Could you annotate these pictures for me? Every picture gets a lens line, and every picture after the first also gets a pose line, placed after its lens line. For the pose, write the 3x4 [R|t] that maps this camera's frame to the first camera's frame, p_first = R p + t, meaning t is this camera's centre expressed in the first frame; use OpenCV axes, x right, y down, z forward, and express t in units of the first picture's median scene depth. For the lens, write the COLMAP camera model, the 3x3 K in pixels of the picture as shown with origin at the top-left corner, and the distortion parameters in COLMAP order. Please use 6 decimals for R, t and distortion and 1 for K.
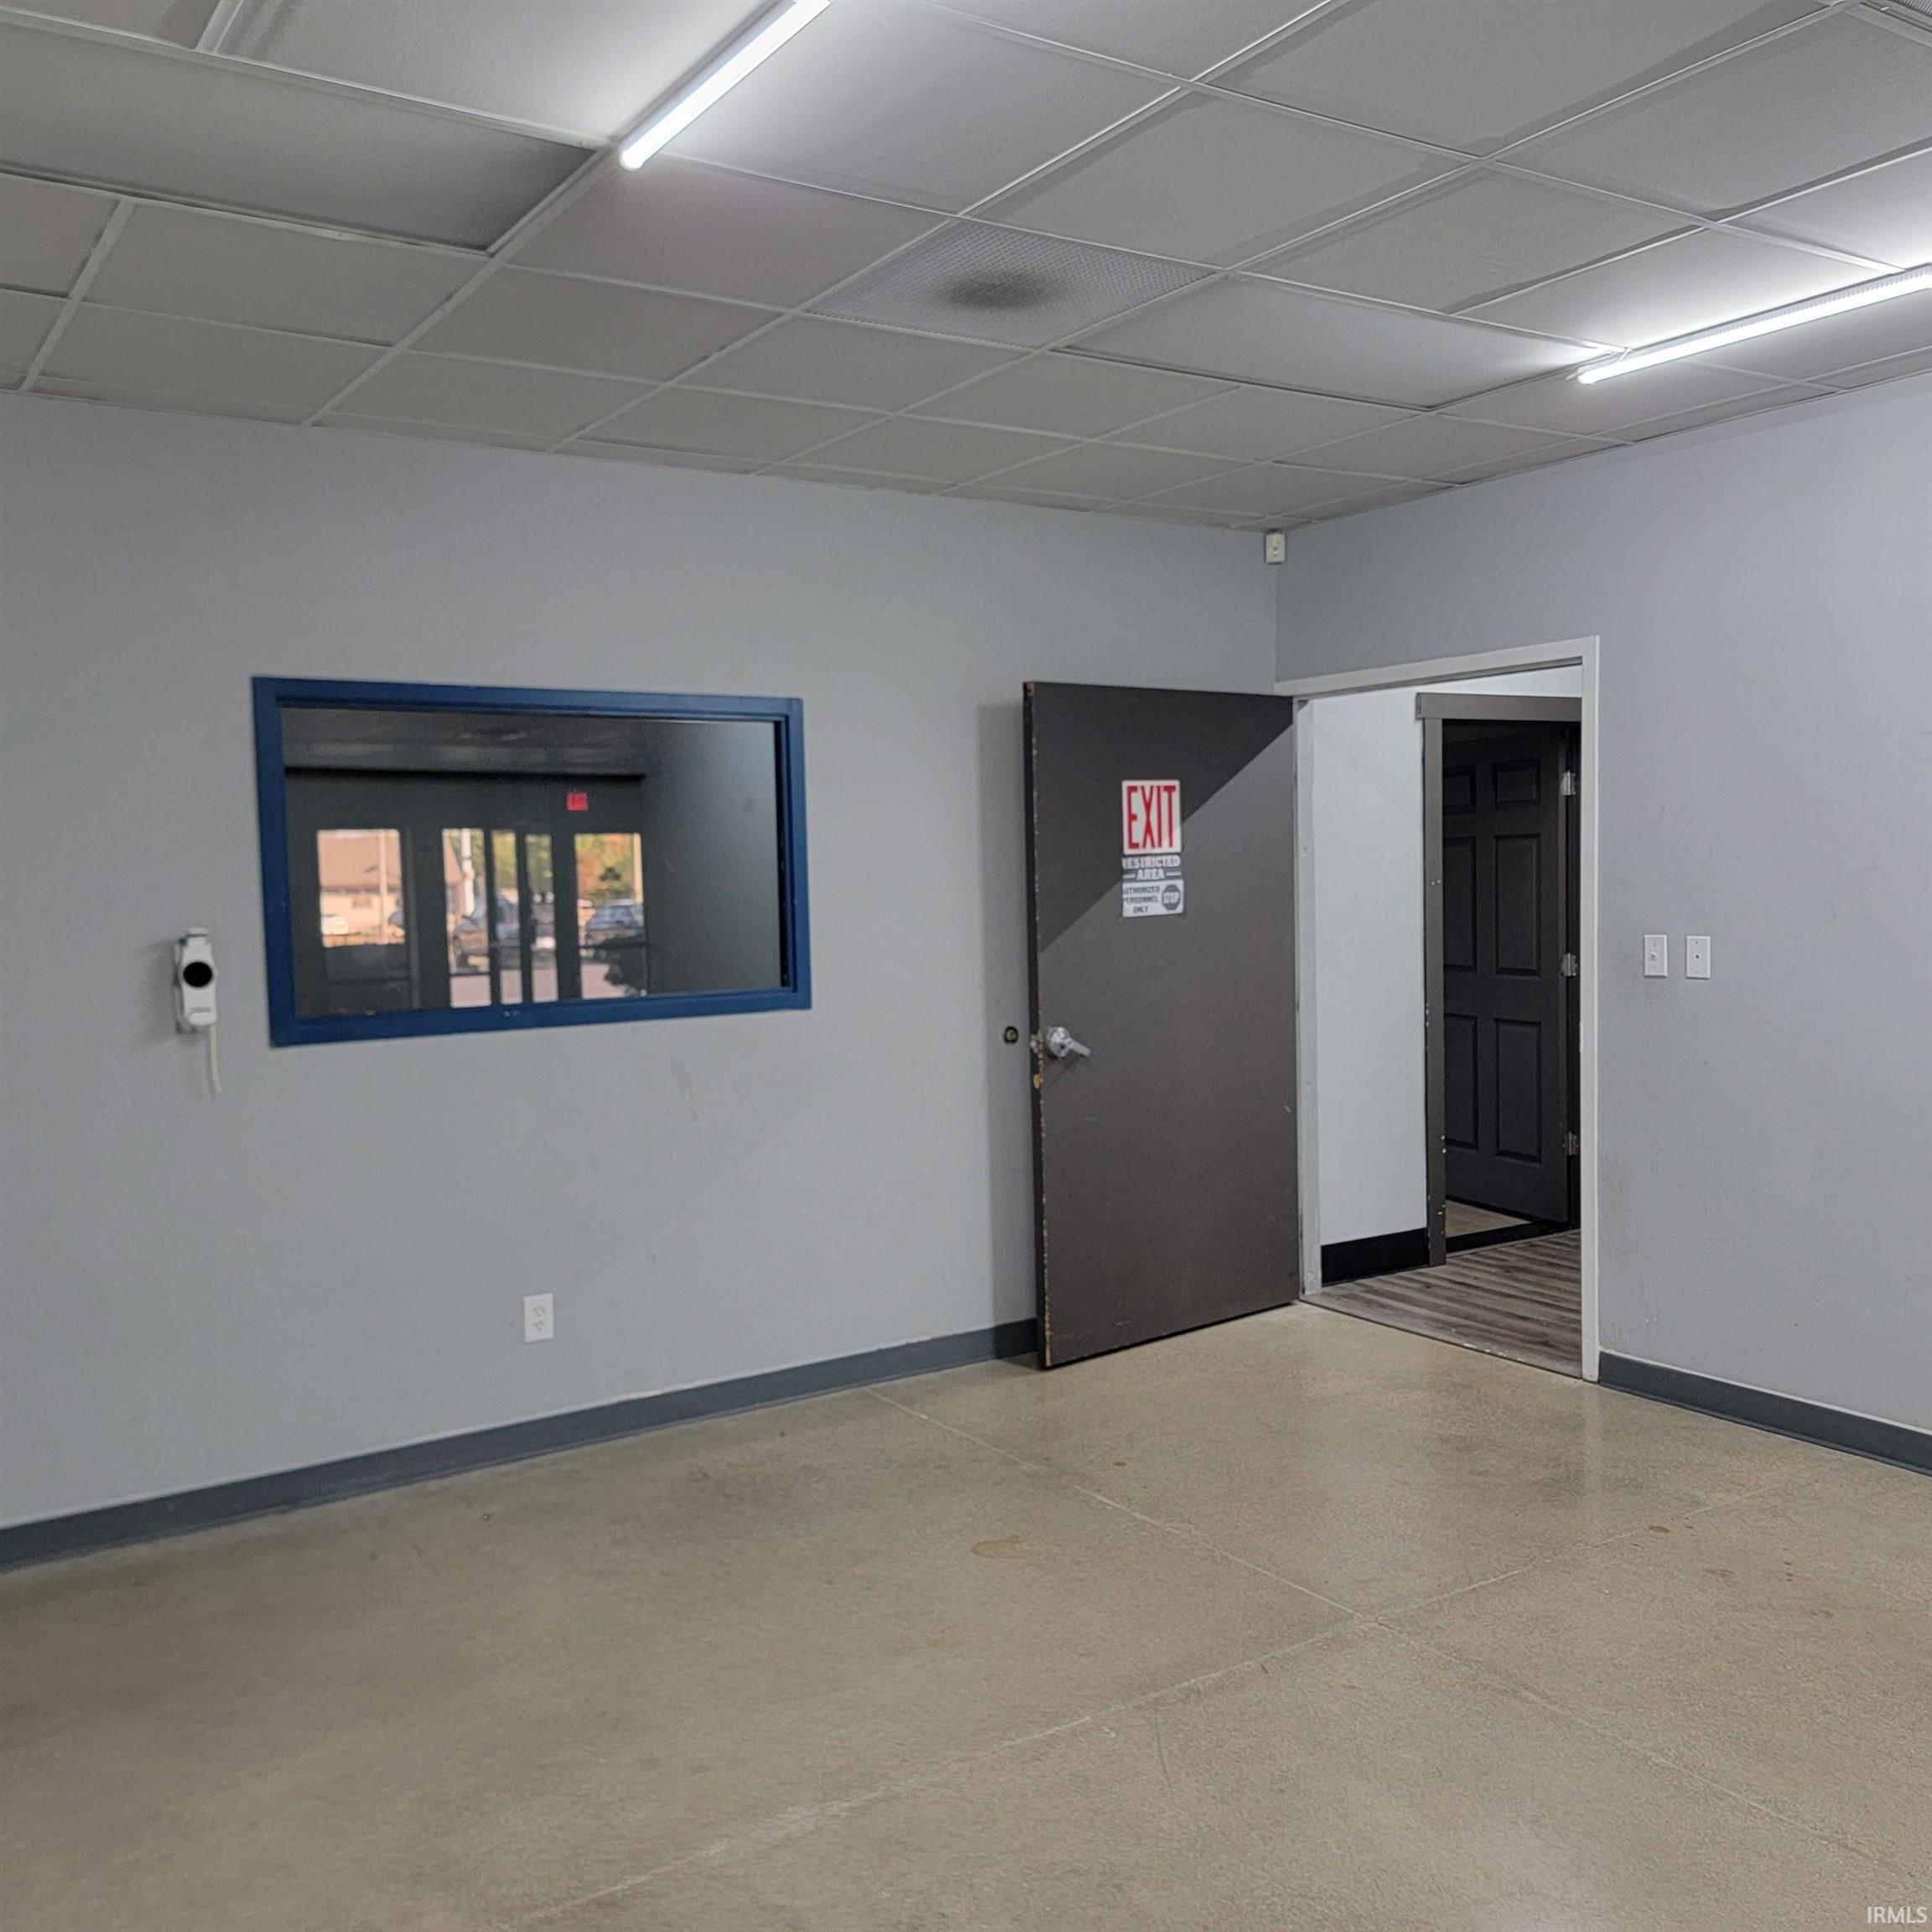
lens RADIAL K [[1802.4, 0, 965.4], [0, 1802.4, 967.3], [0, 0, 1]] dist [0.011115, 0.000000]
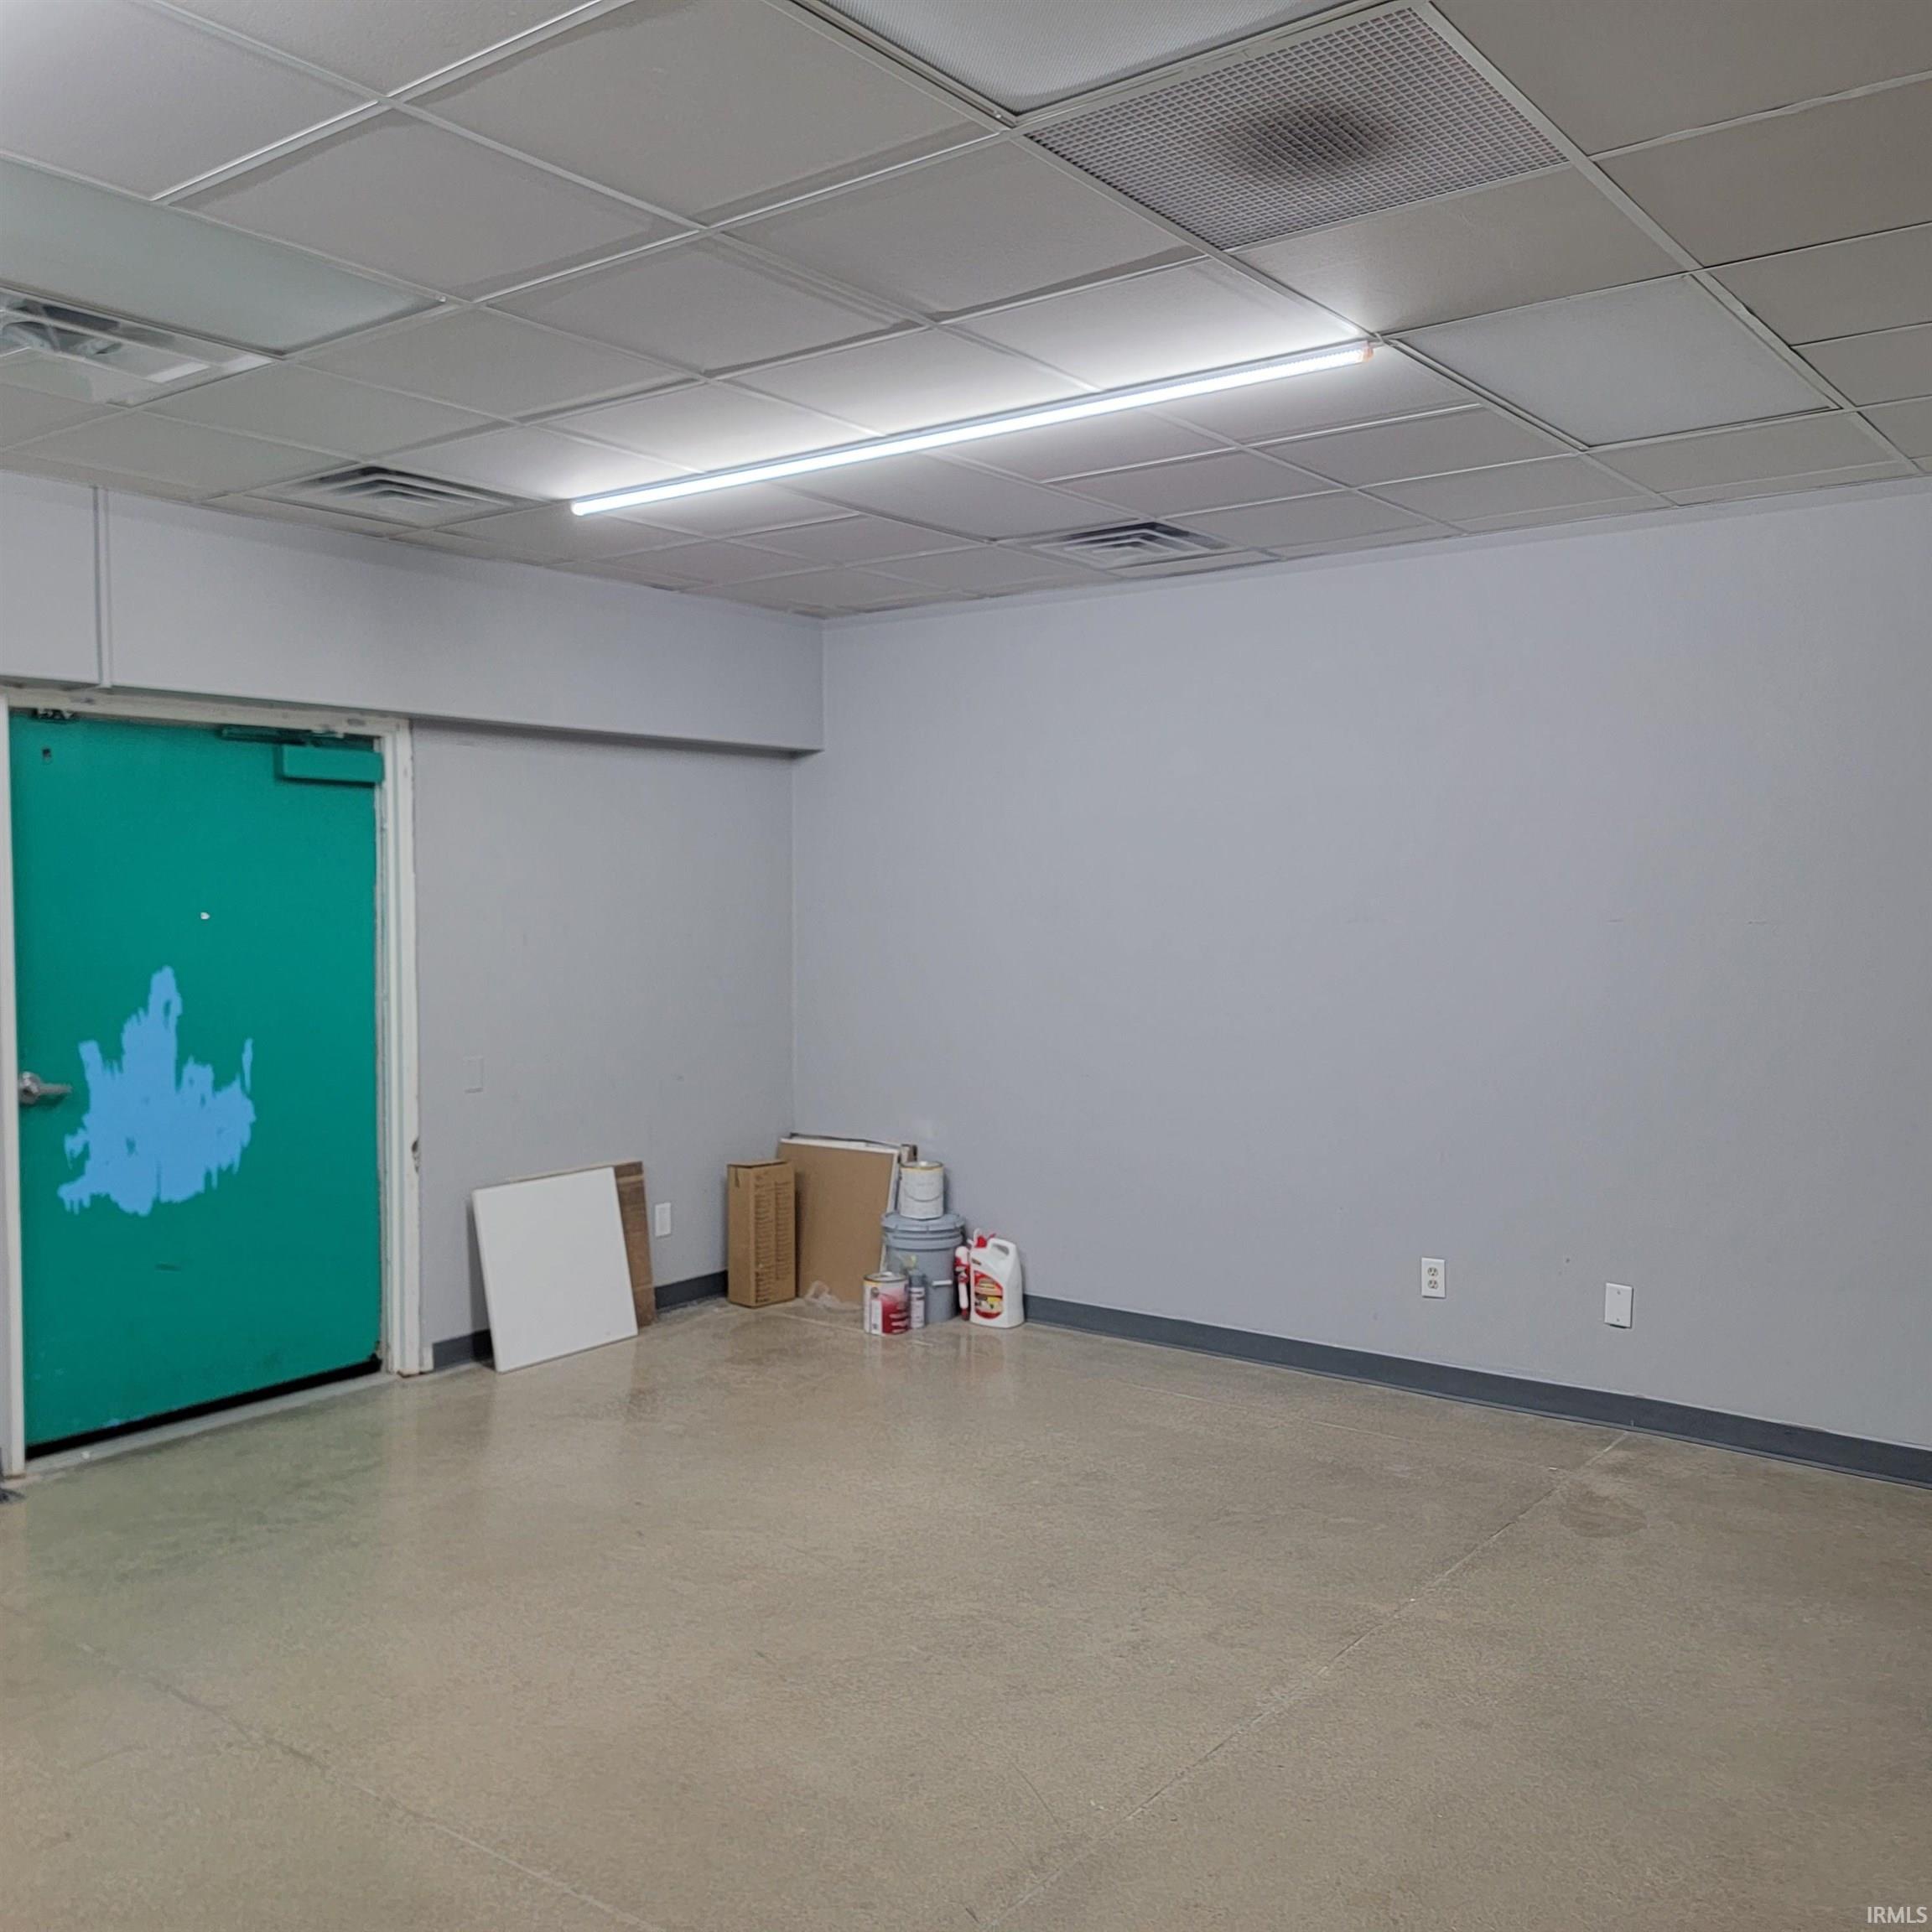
lens RADIAL K [[1802.4, 0, 966.0], [0, 1802.4, 965.9], [0, 0, 1]] dist [0.011115, 0.000000]
pose [[-0.943412, 0.037237, -0.329524, 0.480246], [0.000434, 0.993813, 0.111062, -0.144025], [0.331621, 0.104634, -0.937592, 1.963502]]
